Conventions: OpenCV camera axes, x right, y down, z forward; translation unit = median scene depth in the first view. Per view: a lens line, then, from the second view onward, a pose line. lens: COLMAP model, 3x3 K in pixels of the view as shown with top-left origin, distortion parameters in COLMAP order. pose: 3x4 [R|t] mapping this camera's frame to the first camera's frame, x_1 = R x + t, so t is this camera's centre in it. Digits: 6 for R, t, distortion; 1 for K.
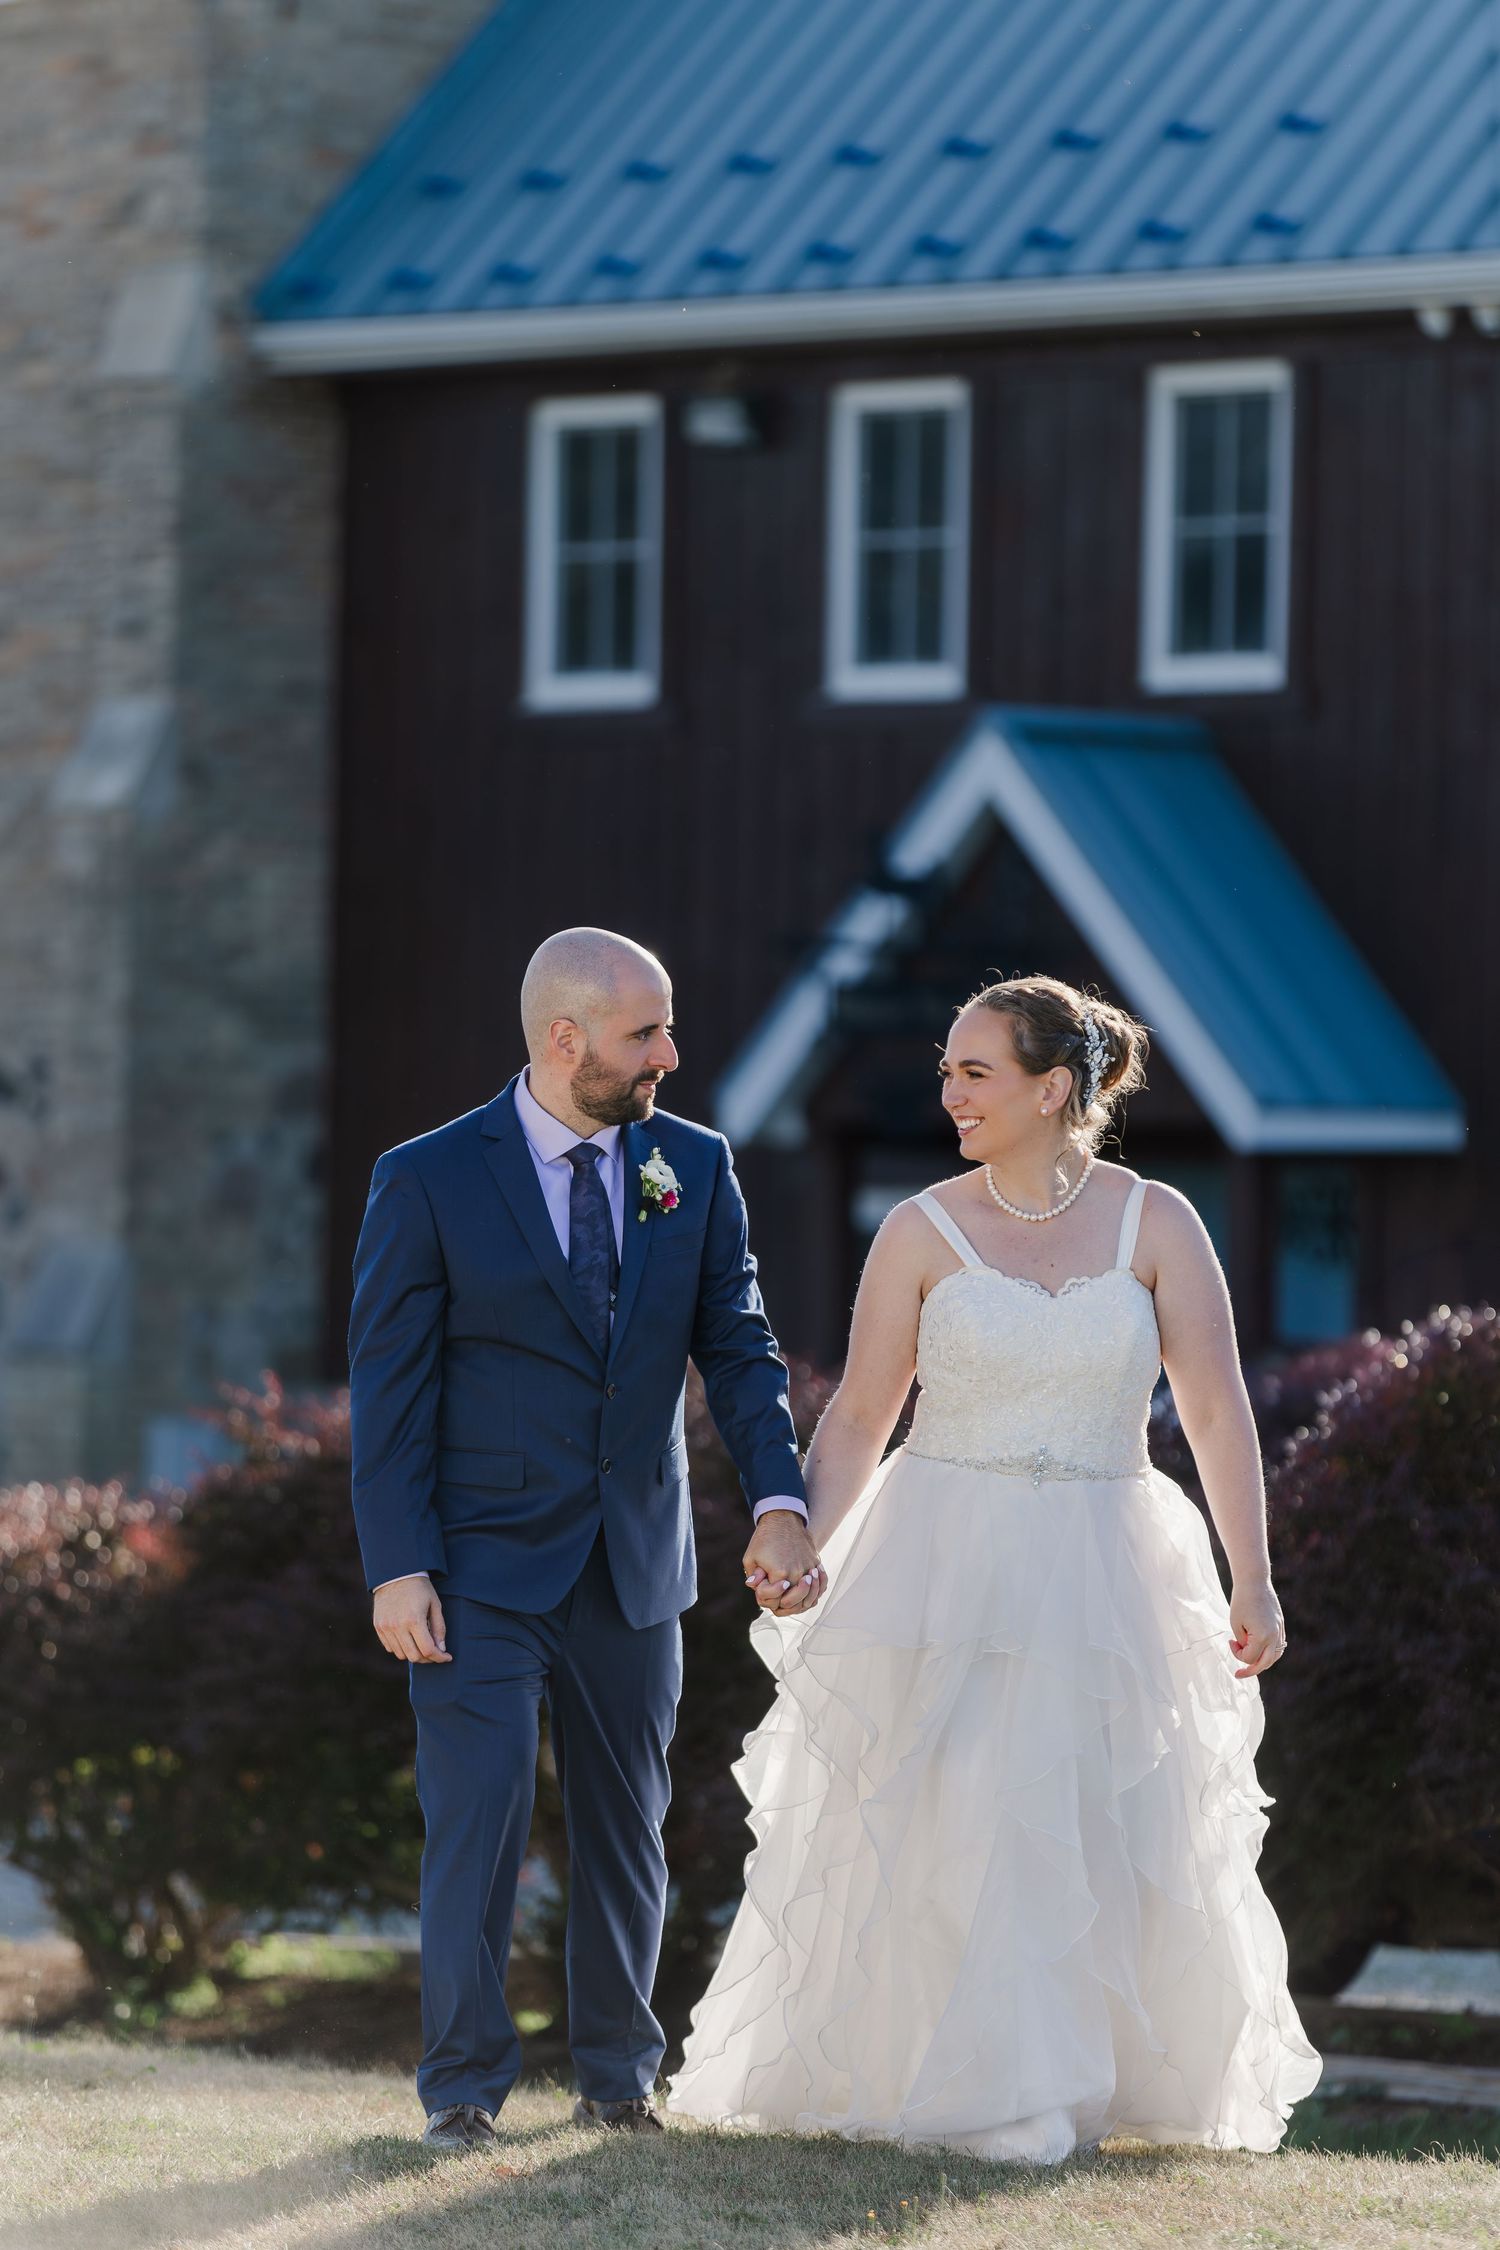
lens RADIAL K [[12952.8, 0, 750.0], [0, 12952.8, 1125.0], [0, 0, 1]] dist [0.283403, -17.115413]
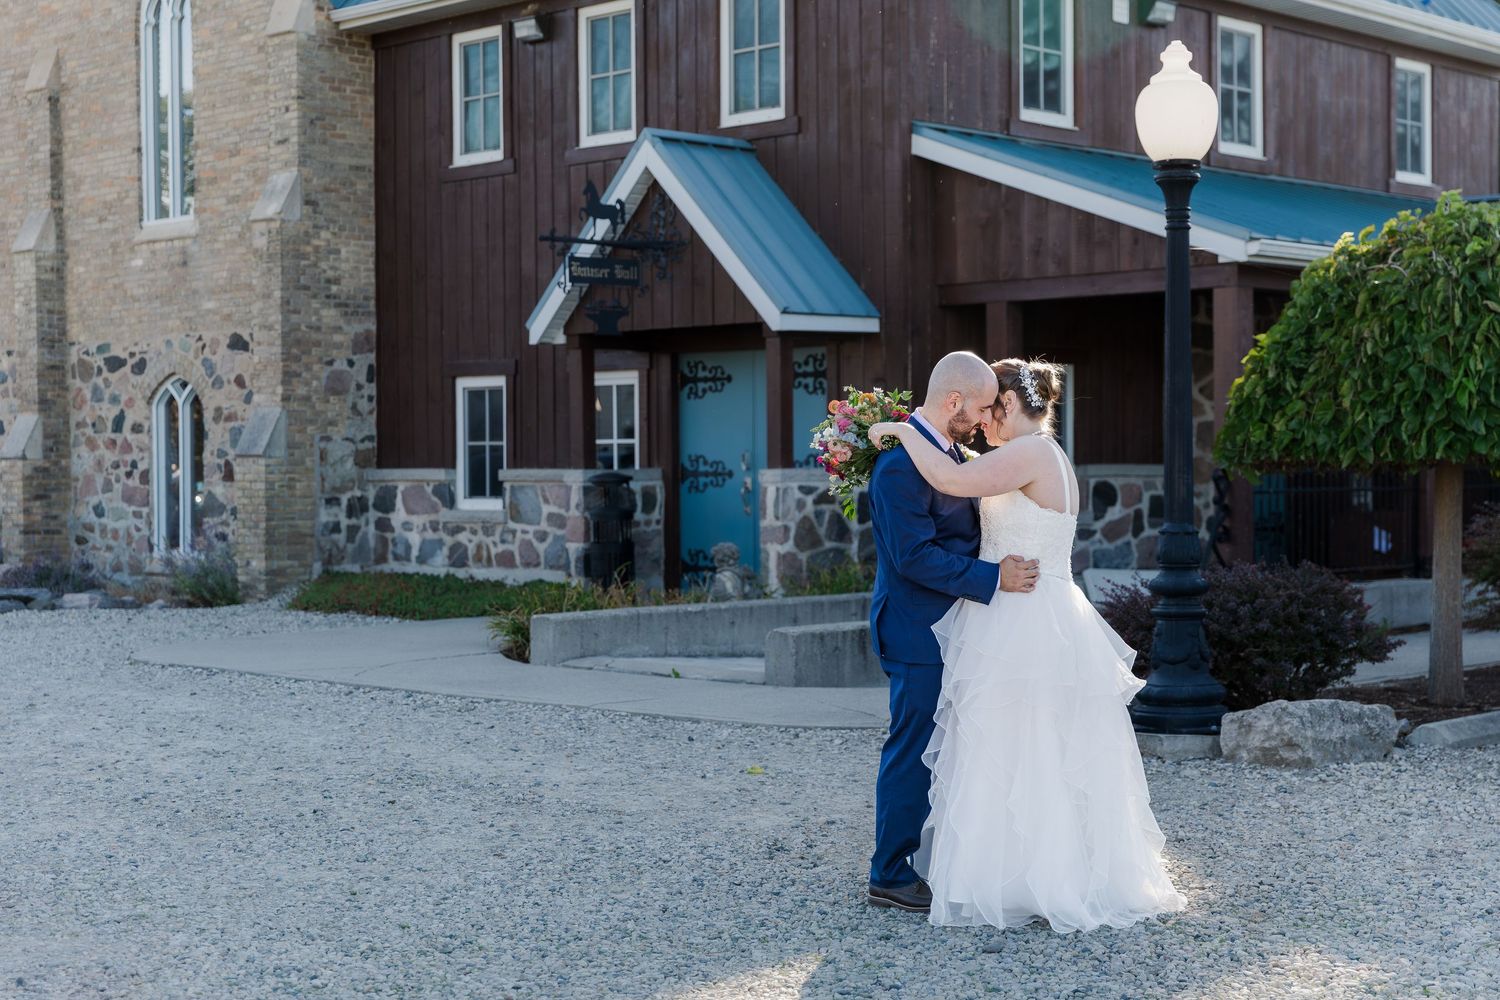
lens RADIAL K [[2343.6, 0, 750.0], [0, 2343.6, 500.0], [0, 0, 1]] dist [-0.009088, -0.021418]
pose [[0.998936, -0.026187, 0.037970, 0.019107], [0.025101, 0.999270, 0.028798, 0.016677], [-0.038696, -0.027815, 0.998864, 0.615099]]
